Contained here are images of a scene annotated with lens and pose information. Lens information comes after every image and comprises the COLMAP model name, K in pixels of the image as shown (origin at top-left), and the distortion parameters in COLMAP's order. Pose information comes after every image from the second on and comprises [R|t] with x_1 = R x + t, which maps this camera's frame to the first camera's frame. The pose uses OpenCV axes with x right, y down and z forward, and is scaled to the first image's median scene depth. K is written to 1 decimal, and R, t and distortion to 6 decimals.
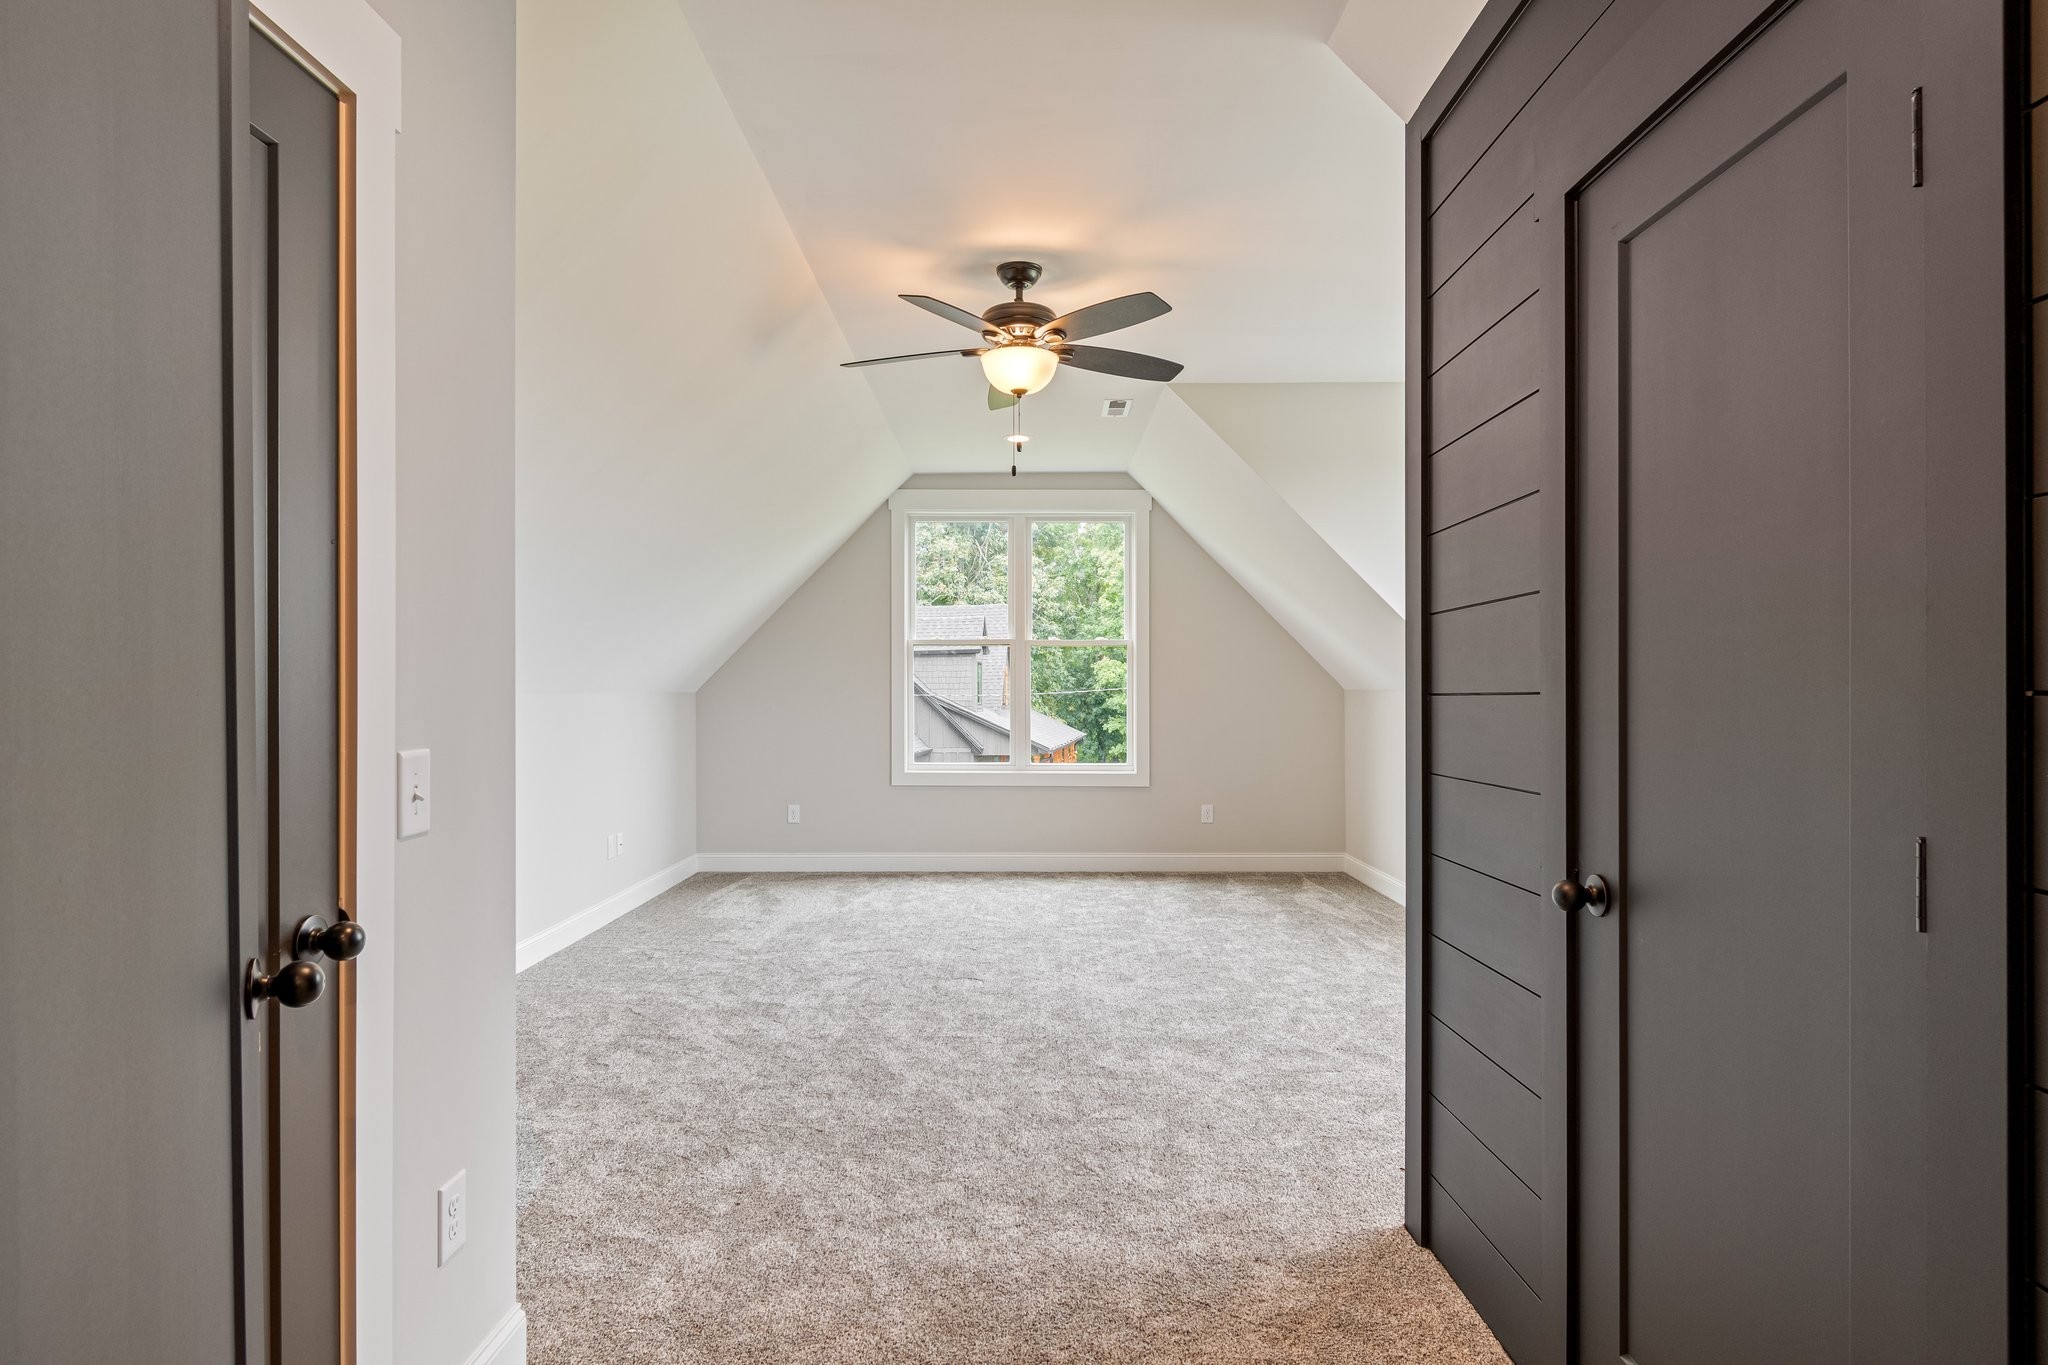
lens RADIAL K [[1120.5, 0, 1010.8], [0, 1120.5, 687.5], [0, 0, 1]] dist [0.004675, 0.000354]
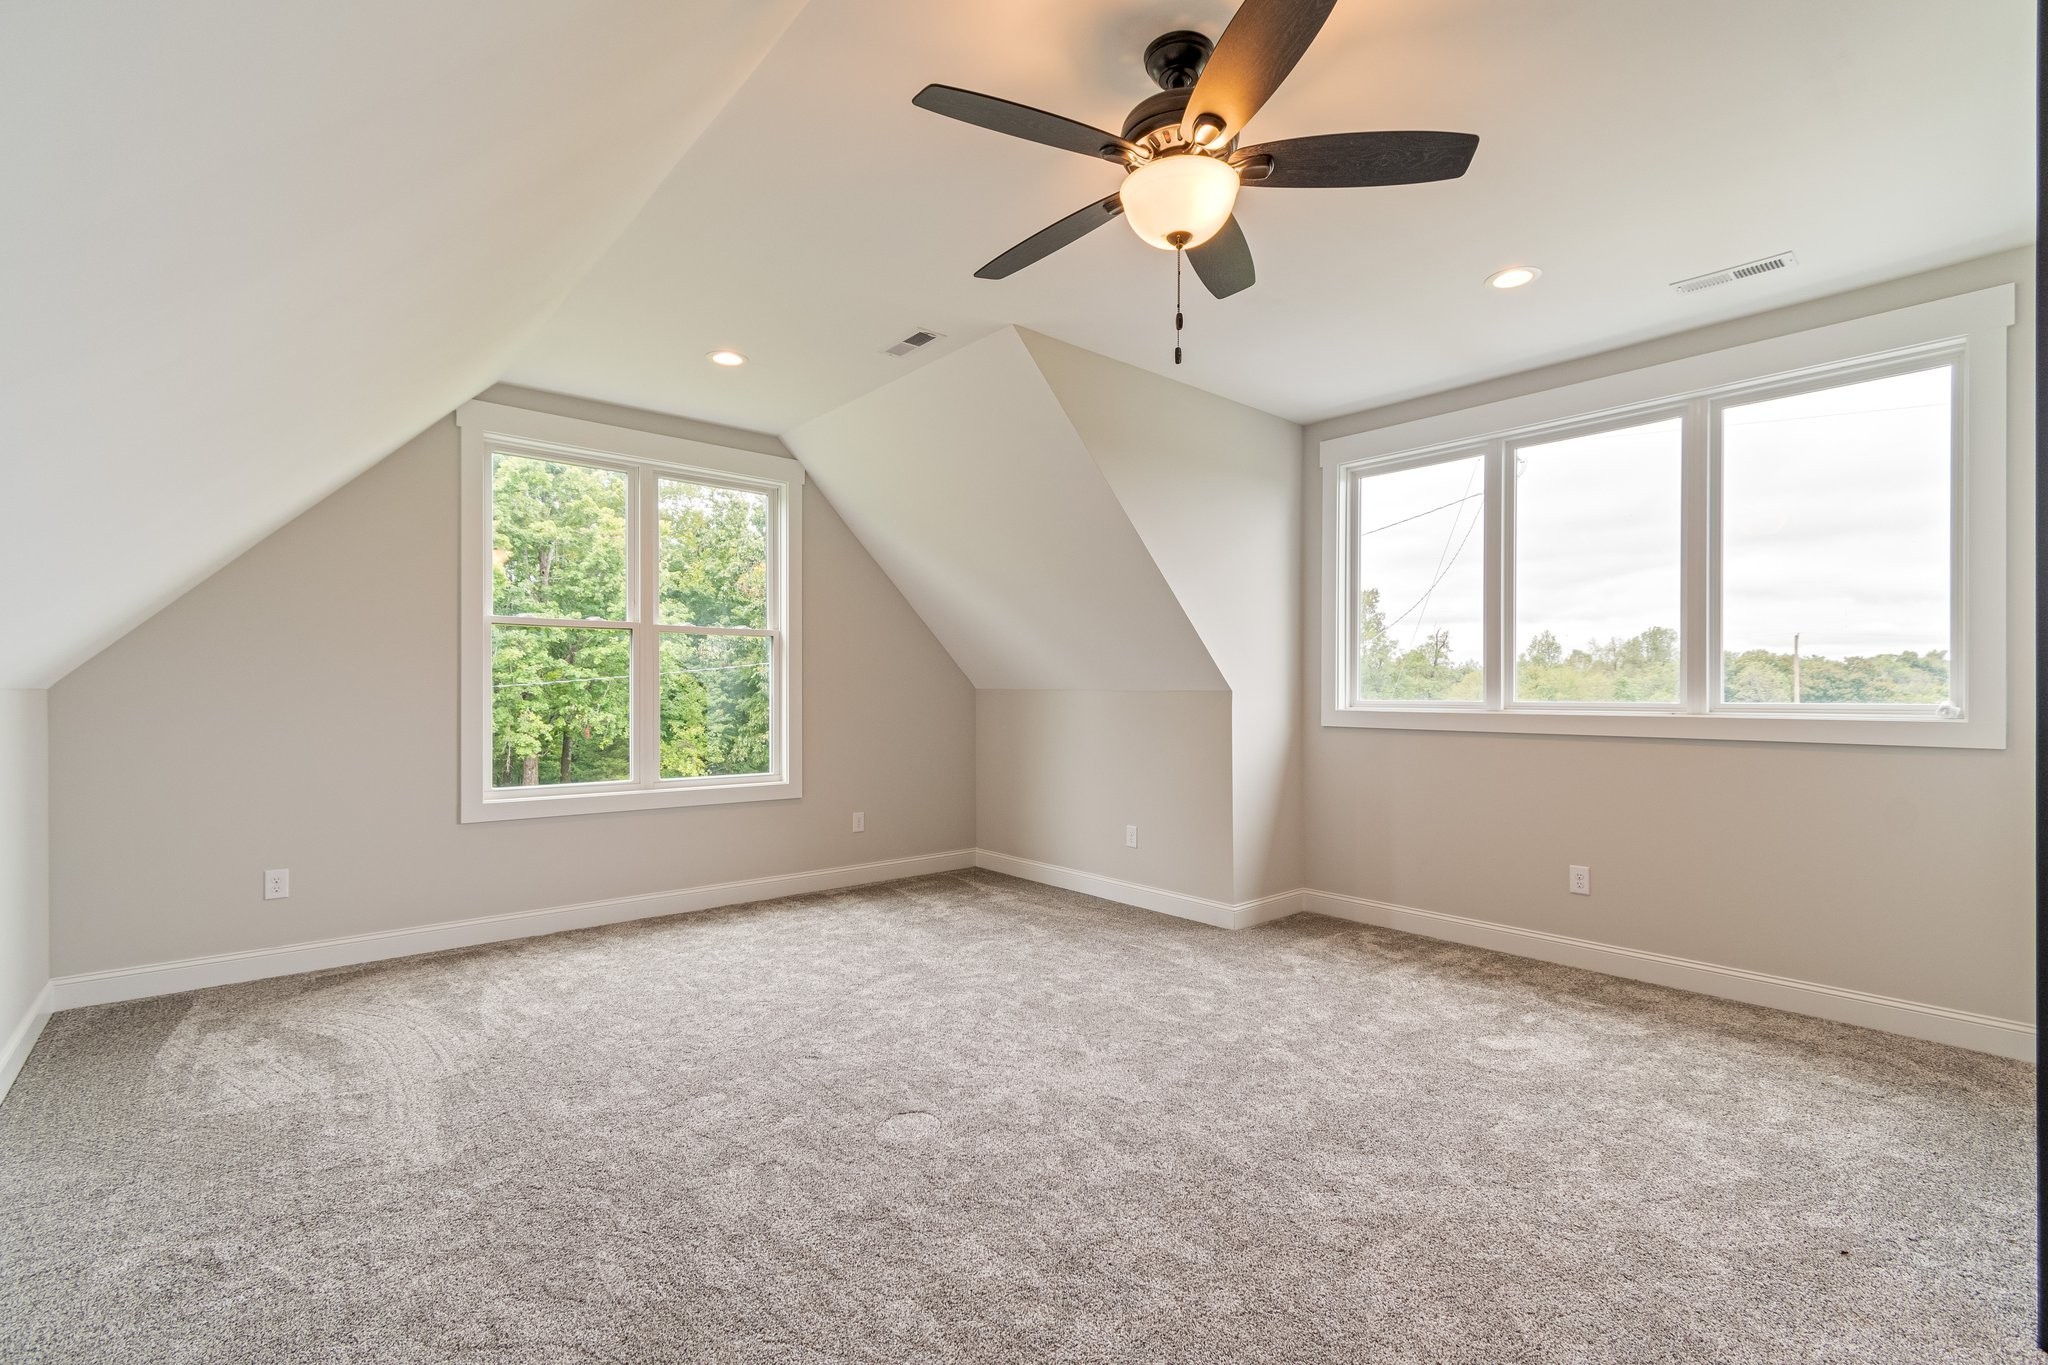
lens RADIAL K [[920.3, 0, 1033.7], [0, 920.3, 689.8], [0, 0, 1]] dist [-0.000316, -0.000021]
pose [[0.746671, 0.002002, 0.665190, -0.224359], [-0.005805, 0.999977, 0.003507, 0.000308], [-0.665168, -0.006480, 0.746666, 0.341791]]
